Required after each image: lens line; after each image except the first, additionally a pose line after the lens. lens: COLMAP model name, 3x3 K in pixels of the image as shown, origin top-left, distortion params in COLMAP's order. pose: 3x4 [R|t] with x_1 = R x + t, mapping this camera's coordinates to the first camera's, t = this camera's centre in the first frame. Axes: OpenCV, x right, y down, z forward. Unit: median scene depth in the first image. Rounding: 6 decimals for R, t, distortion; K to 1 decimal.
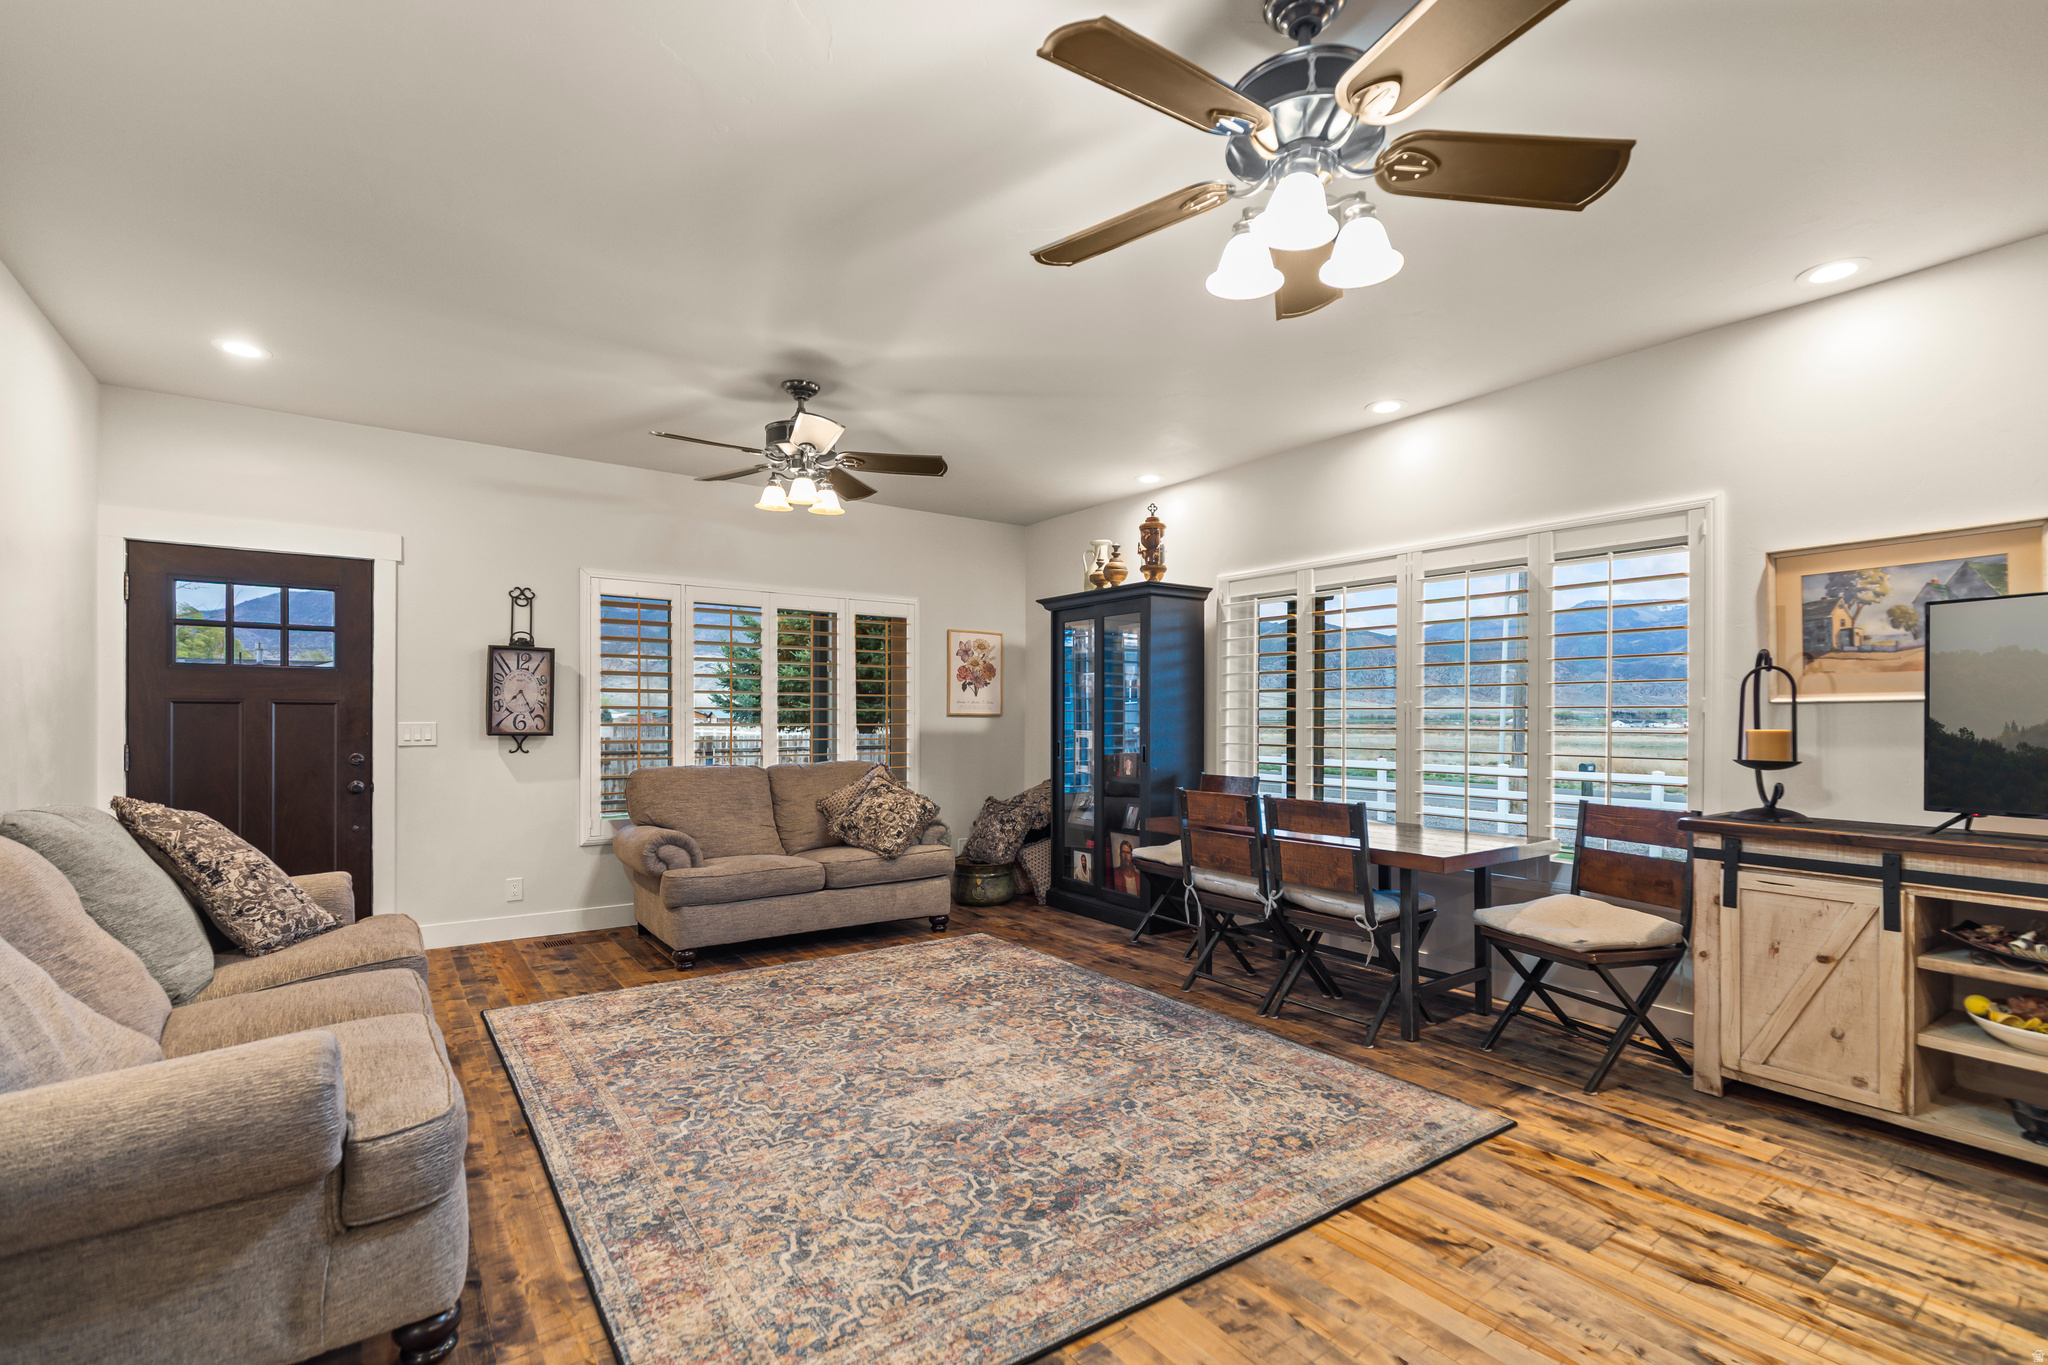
lens RADIAL K [[932.6, 0, 1022.3], [0, 932.6, 705.0], [0, 0, 1]] dist [0.004841, -0.000647]
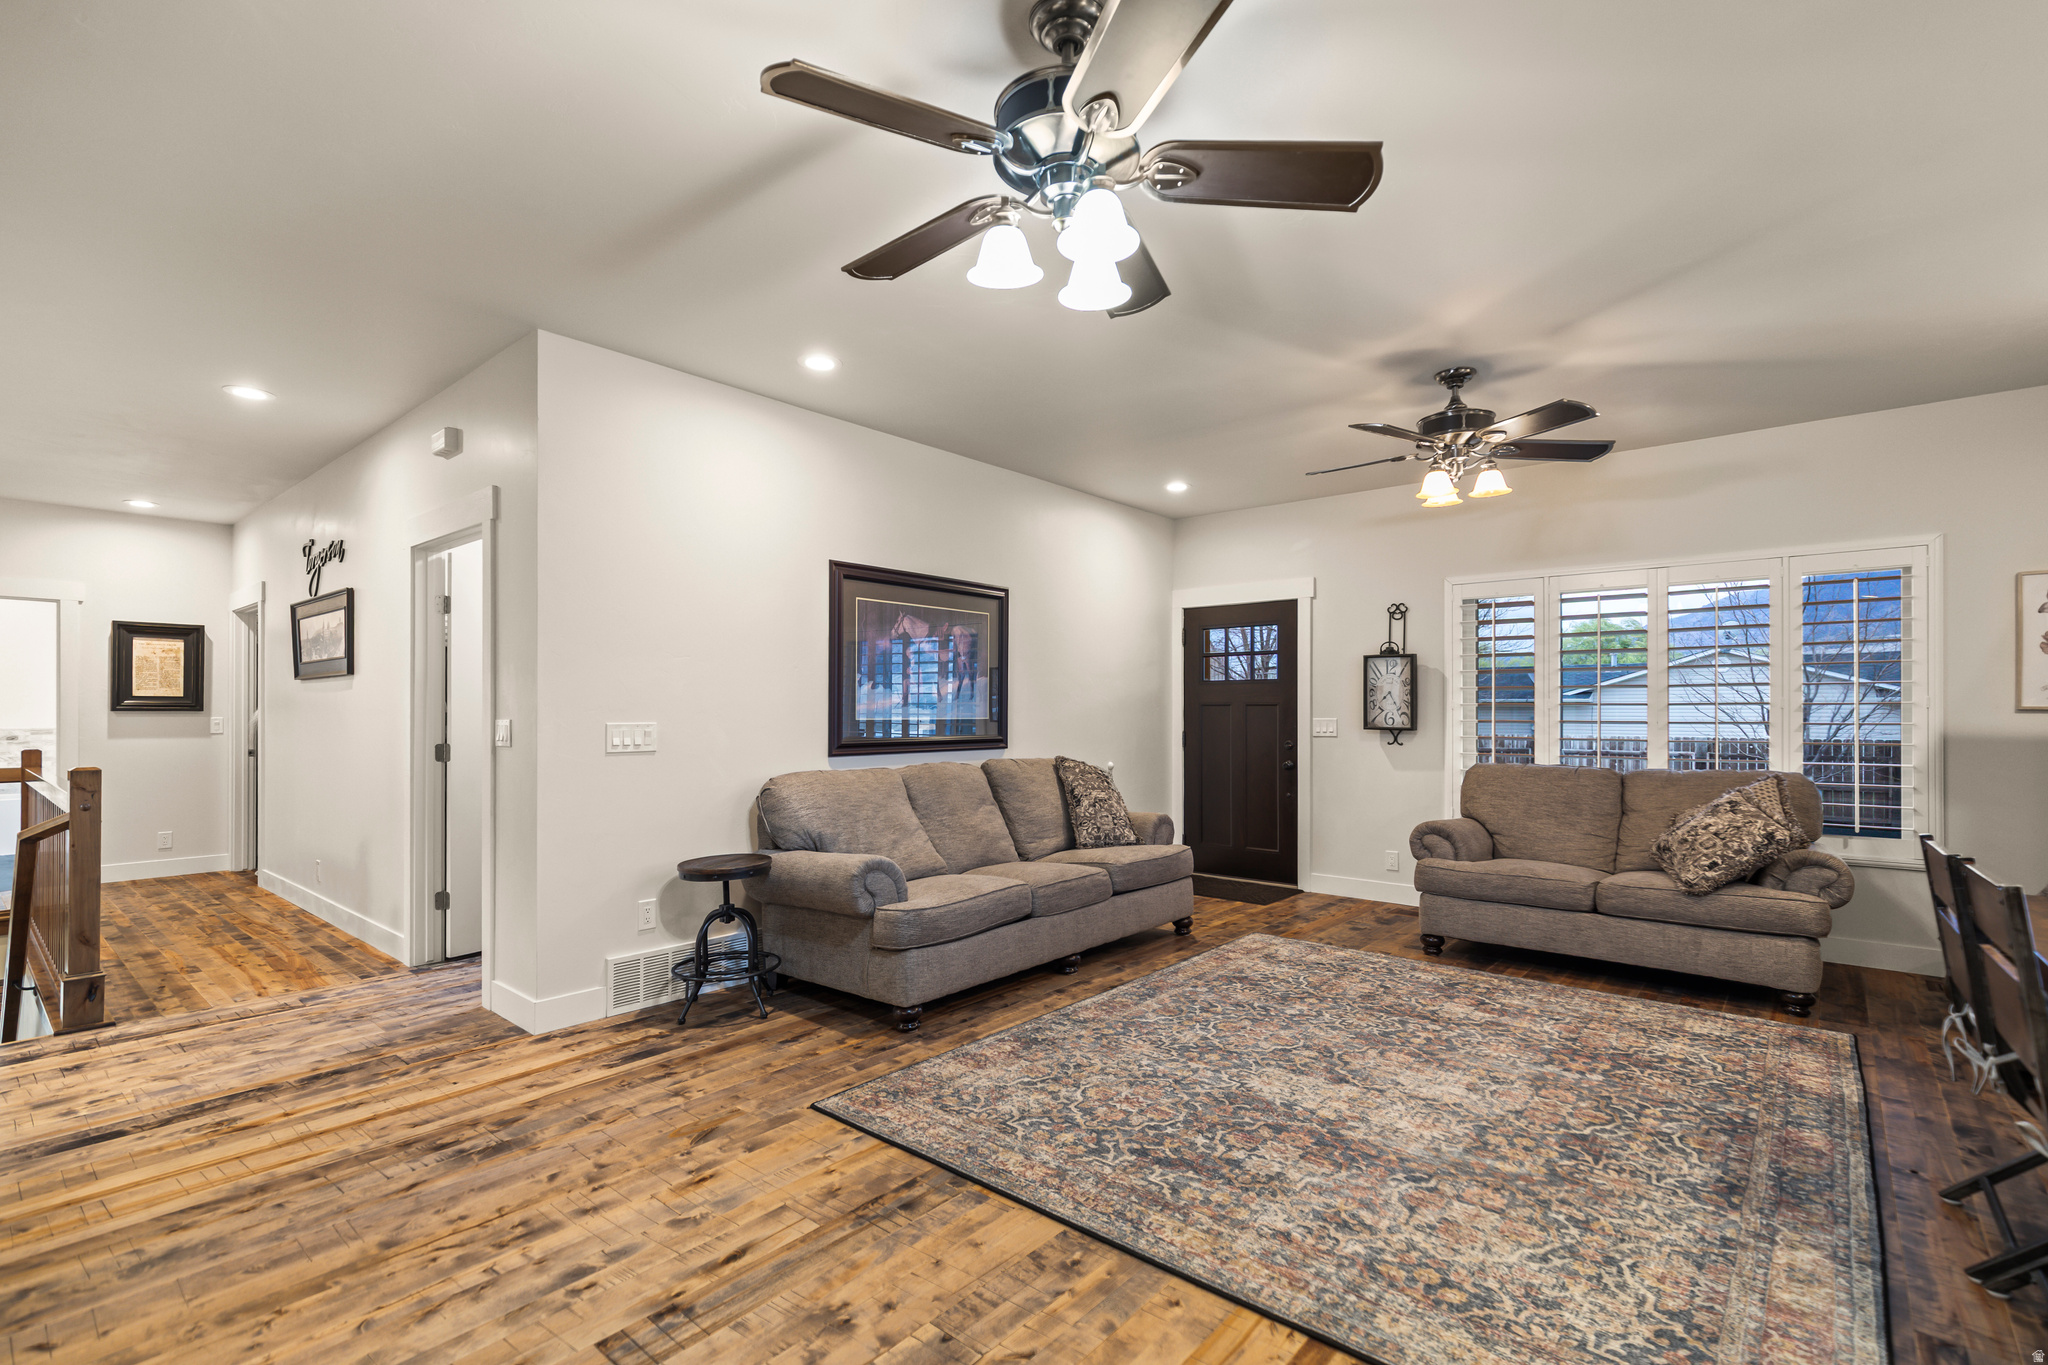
lens RADIAL K [[932.6, 0, 1022.7], [0, 932.6, 694.6], [0, 0, 1]] dist [0.004841, -0.000647]
pose [[0.237838, -0.022875, -0.971035, 0.653073], [0.012173, 0.999714, -0.020569, 0.008684], [0.971228, -0.006929, 0.238049, 0.358659]]
